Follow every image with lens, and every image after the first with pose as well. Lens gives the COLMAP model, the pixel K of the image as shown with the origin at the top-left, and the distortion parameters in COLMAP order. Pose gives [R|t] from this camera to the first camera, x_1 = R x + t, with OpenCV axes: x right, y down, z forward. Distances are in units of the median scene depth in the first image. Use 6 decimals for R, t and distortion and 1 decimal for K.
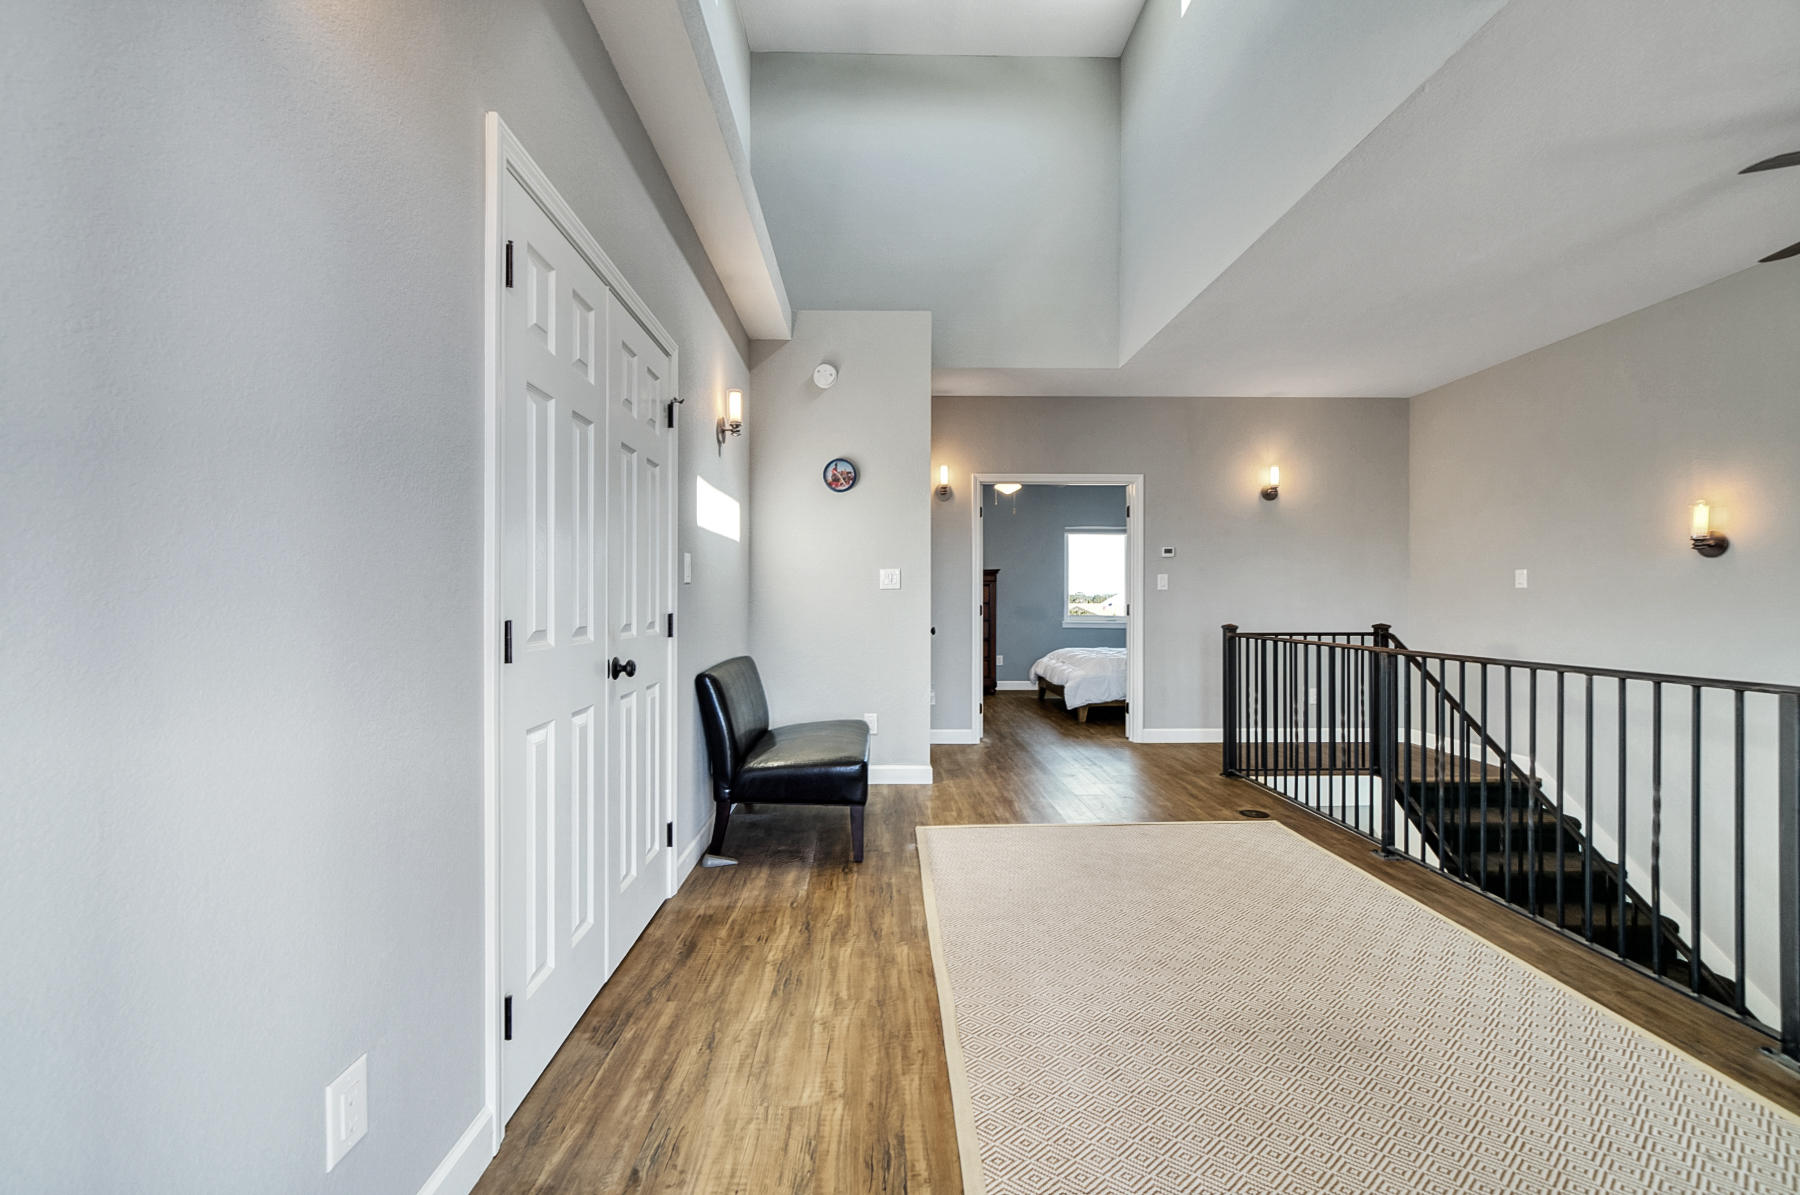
lens RADIAL K [[741.1, 0, 881.3], [0, 741.1, 599.0], [0, 0, 1]] dist [-0.000618, -0.000010]
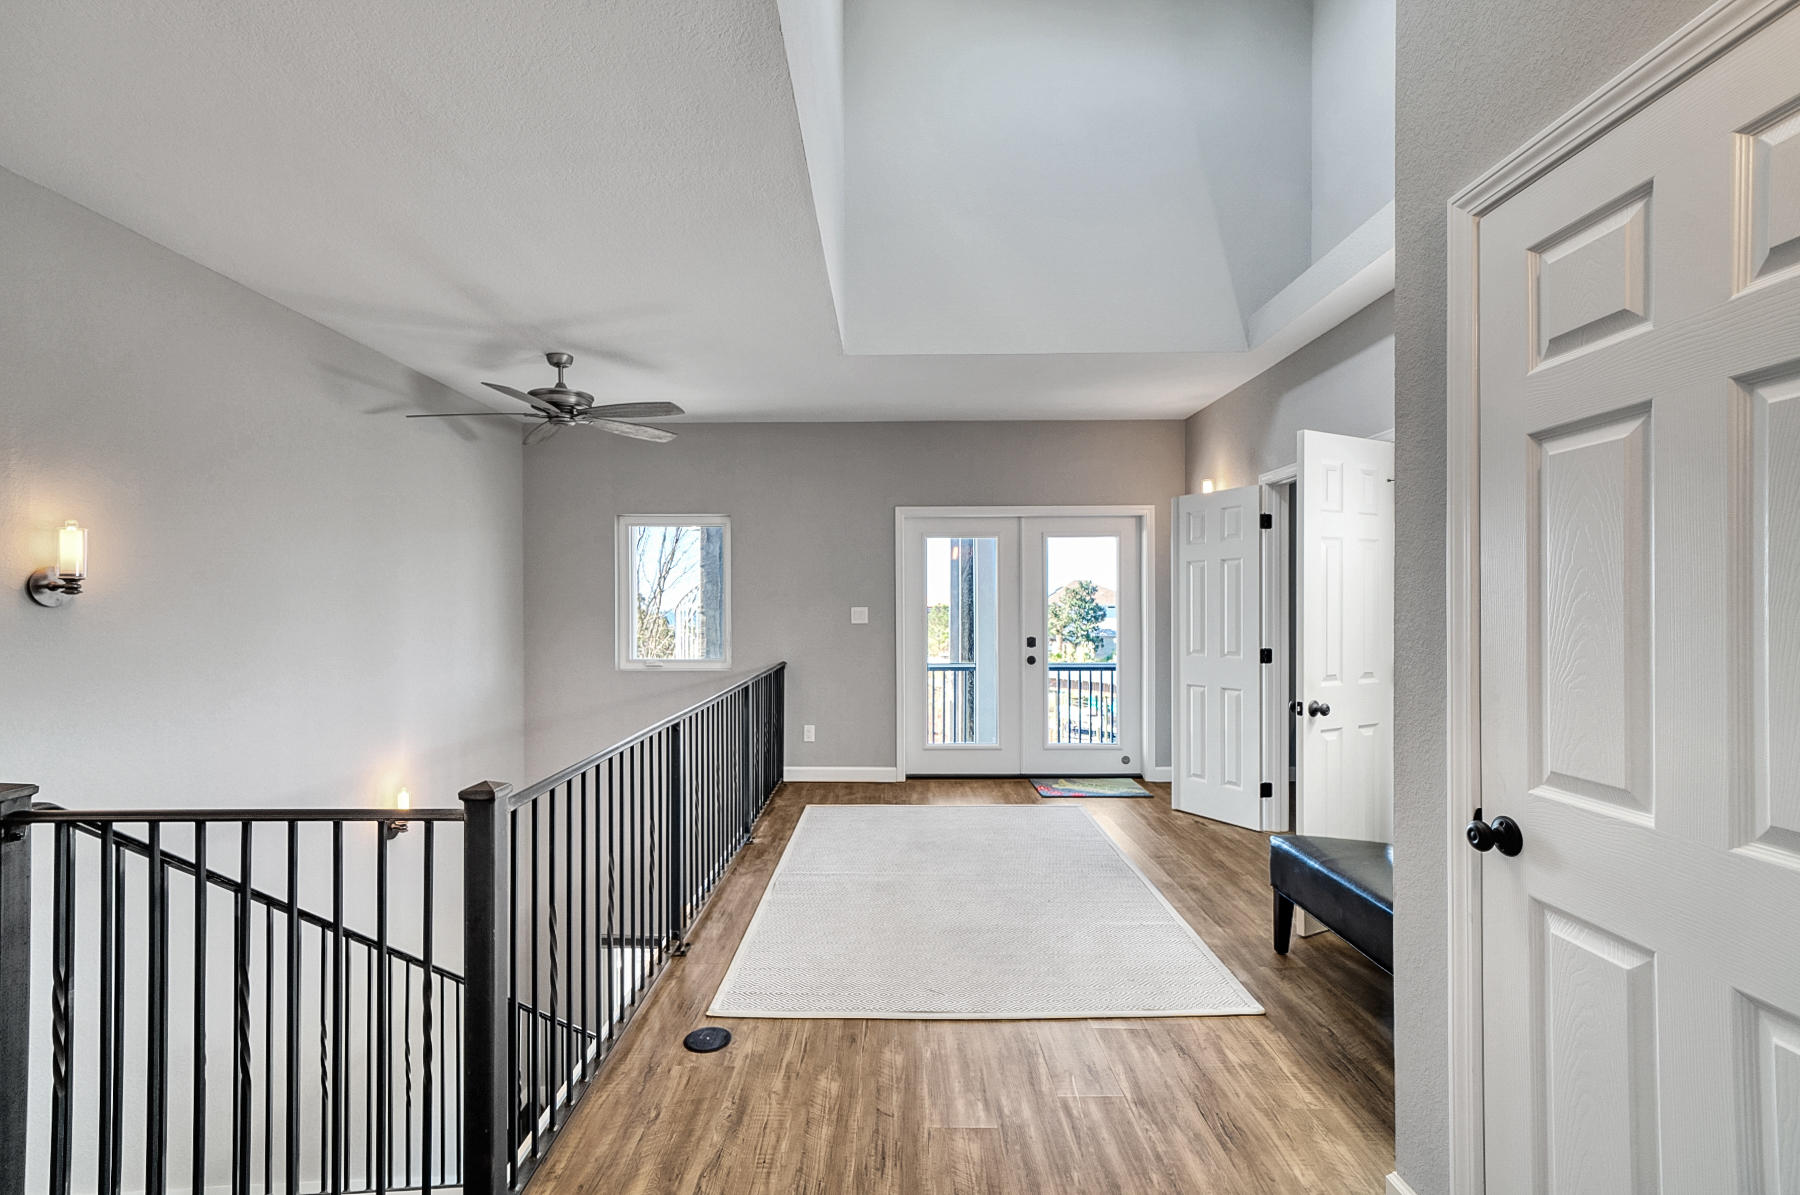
lens RADIAL K [[766.5, 0, 894.5], [0, 766.5, 611.4], [0, 0, 1]] dist [0.000313, -0.000040]
pose [[-0.999887, 0.006974, 0.013309, 0.296417], [0.007006, 0.999973, 0.002380, -0.040503], [-0.013292, 0.002473, -0.999909, 1.370927]]
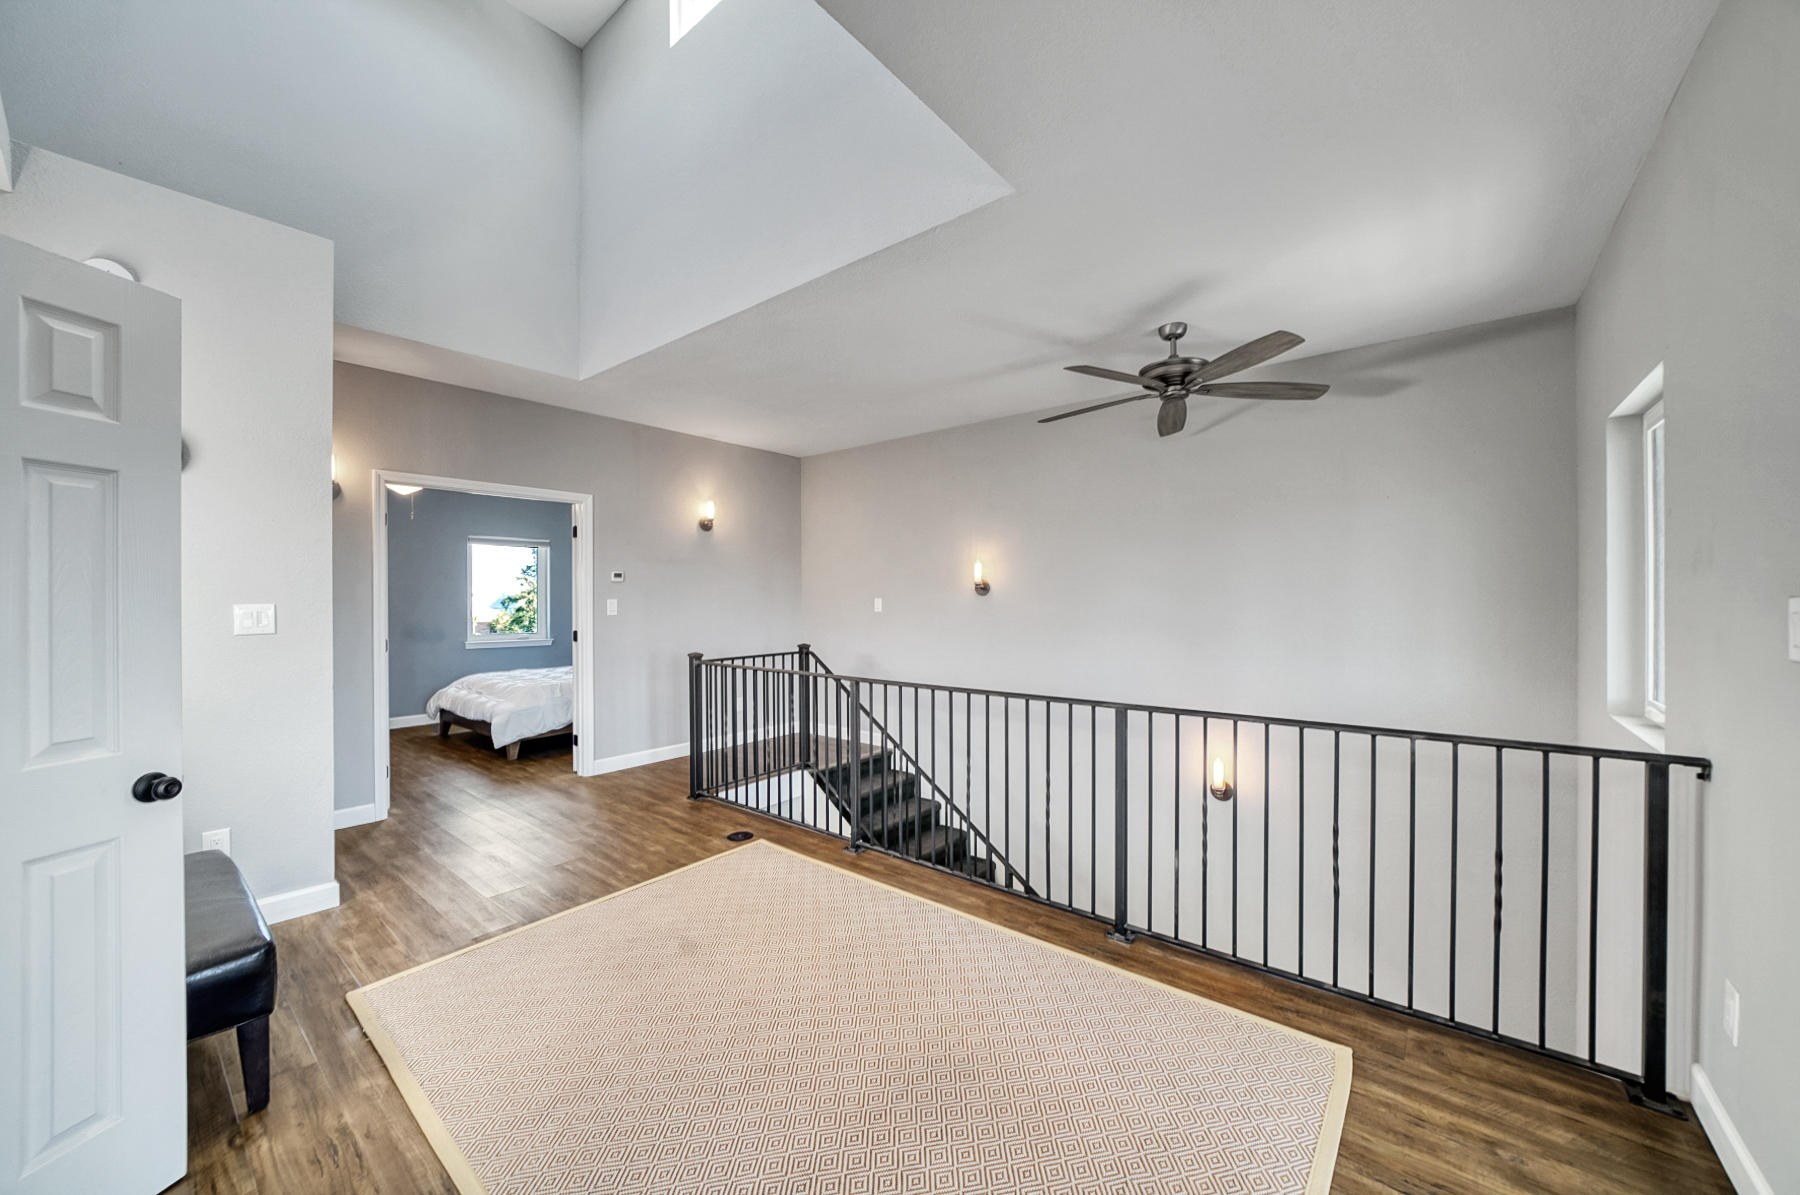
lens RADIAL K [[675.6, 0, 900.0], [0, 675.6, 597.5], [0, 0, 1]] dist [-0.017701, 0.002186]
pose [[0.640487, -0.004840, 0.767954, -0.077001], [0.003411, 0.999988, 0.003458, -0.047436], [-0.767962, 0.000405, 0.640495, 0.176202]]
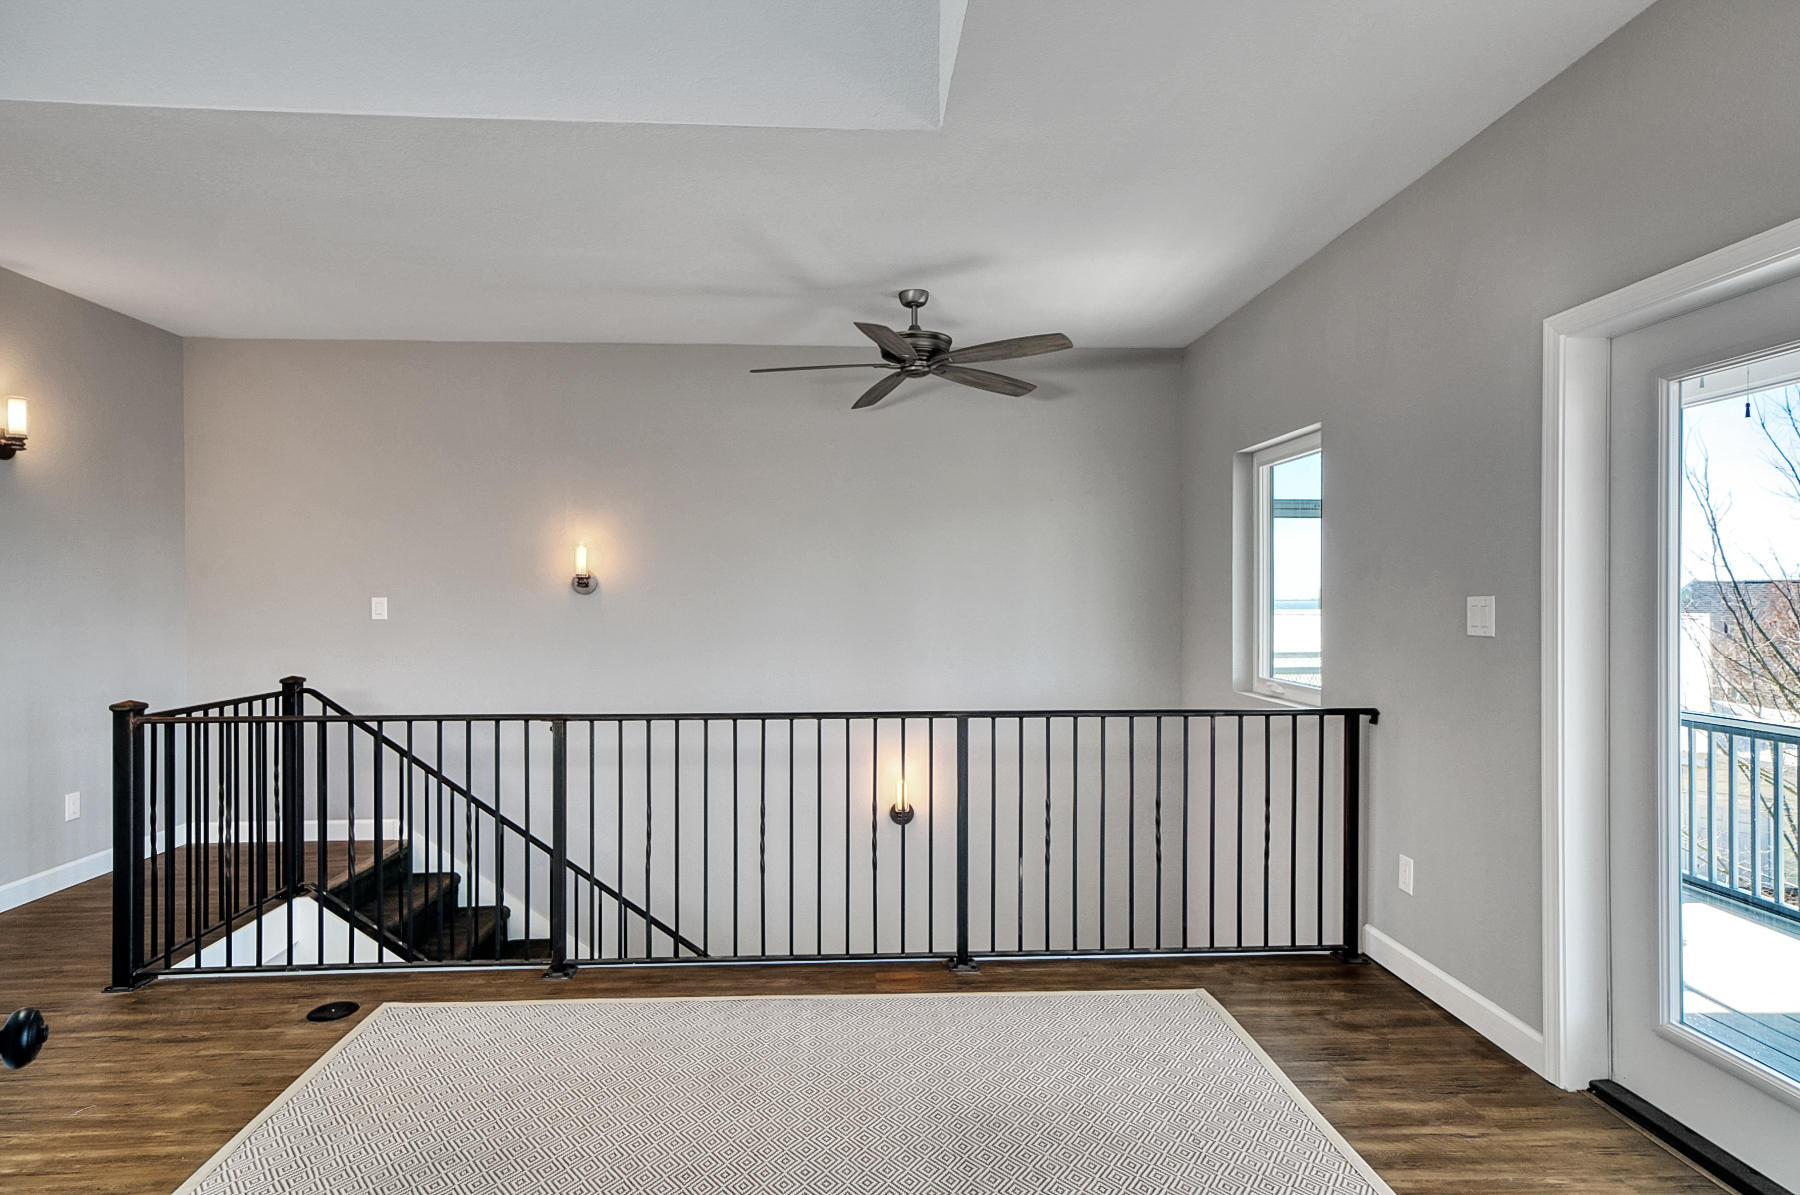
lens RADIAL K [[962.0, 0, 902.5], [0, 962.0, 600.6], [0, 0, 1]] dist [0.016752, 0.002885]
pose [[-0.046330, -0.005109, 0.998913, -0.269114], [-0.001280, 0.999986, 0.005055, -0.044939], [-0.998925, -0.001045, -0.046336, 0.488638]]
